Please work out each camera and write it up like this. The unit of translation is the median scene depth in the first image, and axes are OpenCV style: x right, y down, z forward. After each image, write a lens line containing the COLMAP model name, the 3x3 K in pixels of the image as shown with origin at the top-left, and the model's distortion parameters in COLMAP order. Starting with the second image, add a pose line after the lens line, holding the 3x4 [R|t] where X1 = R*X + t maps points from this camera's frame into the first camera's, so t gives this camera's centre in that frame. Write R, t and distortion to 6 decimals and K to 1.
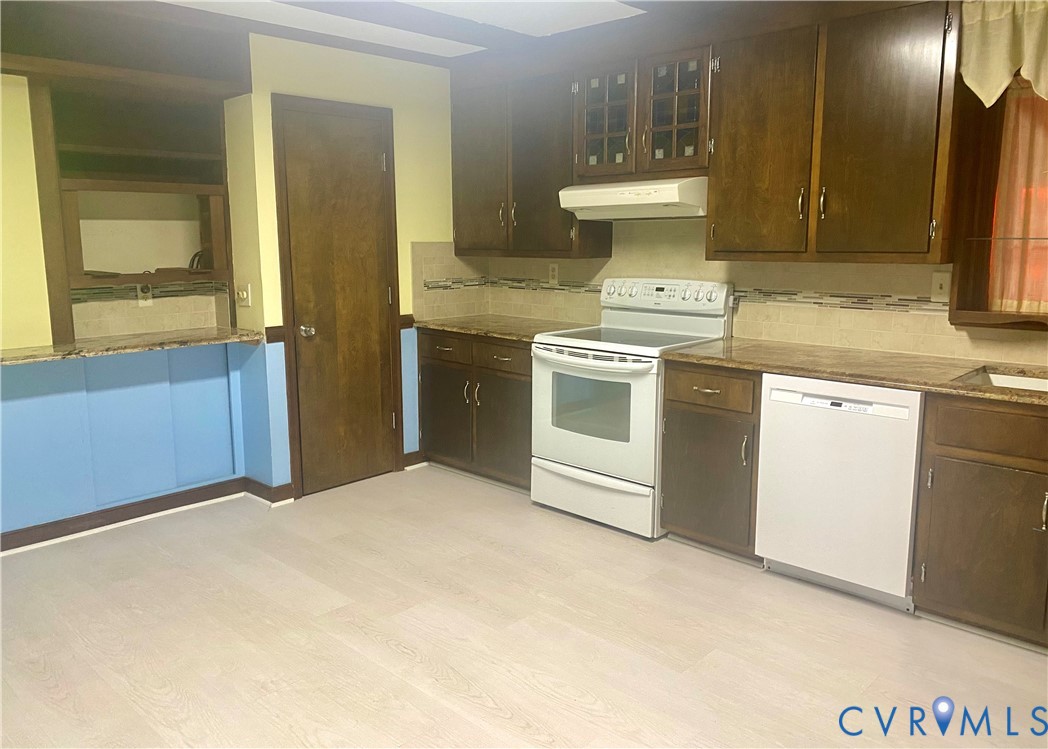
lens RADIAL K [[794.8, 0, 524.0], [0, 794.8, 374.5], [0, 0, 1]] dist [0.035084, 0.002939]
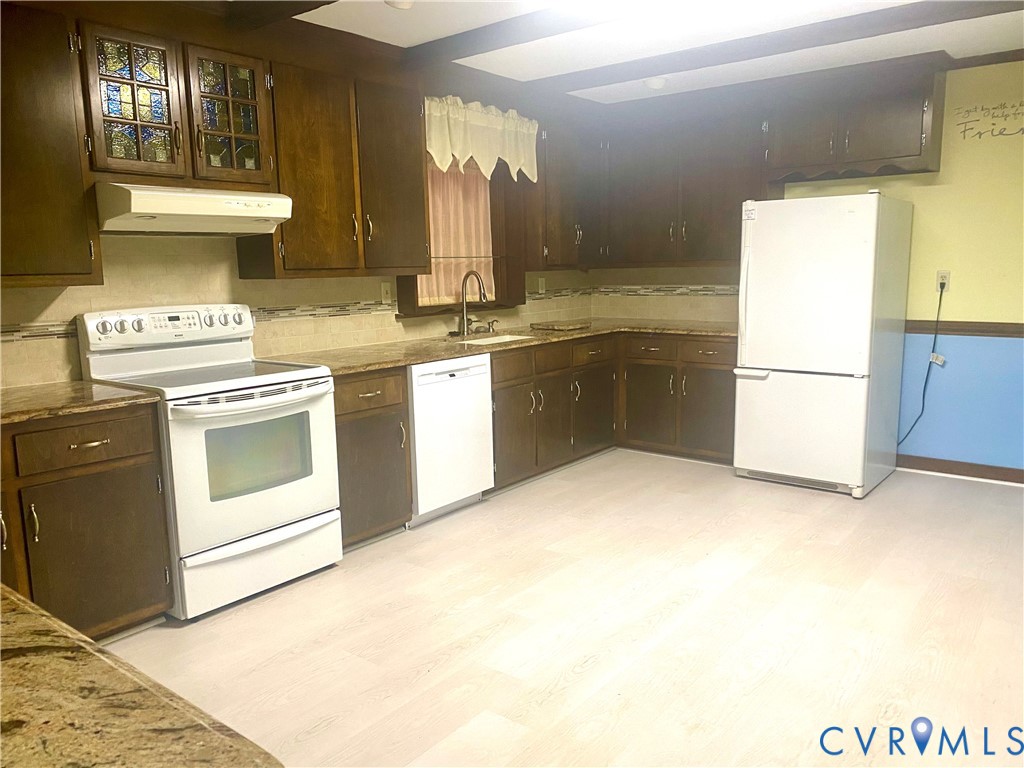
lens RADIAL K [[788.4, 0, 512.0], [0, 788.4, 384.0], [0, 0, 1]] dist [0.079322, -0.059004]
pose [[-0.100431, -0.144413, 0.984408, -0.794553], [0.190799, 0.968251, 0.161508, -0.122578], [-0.976478, 0.204045, -0.069689, 0.823203]]
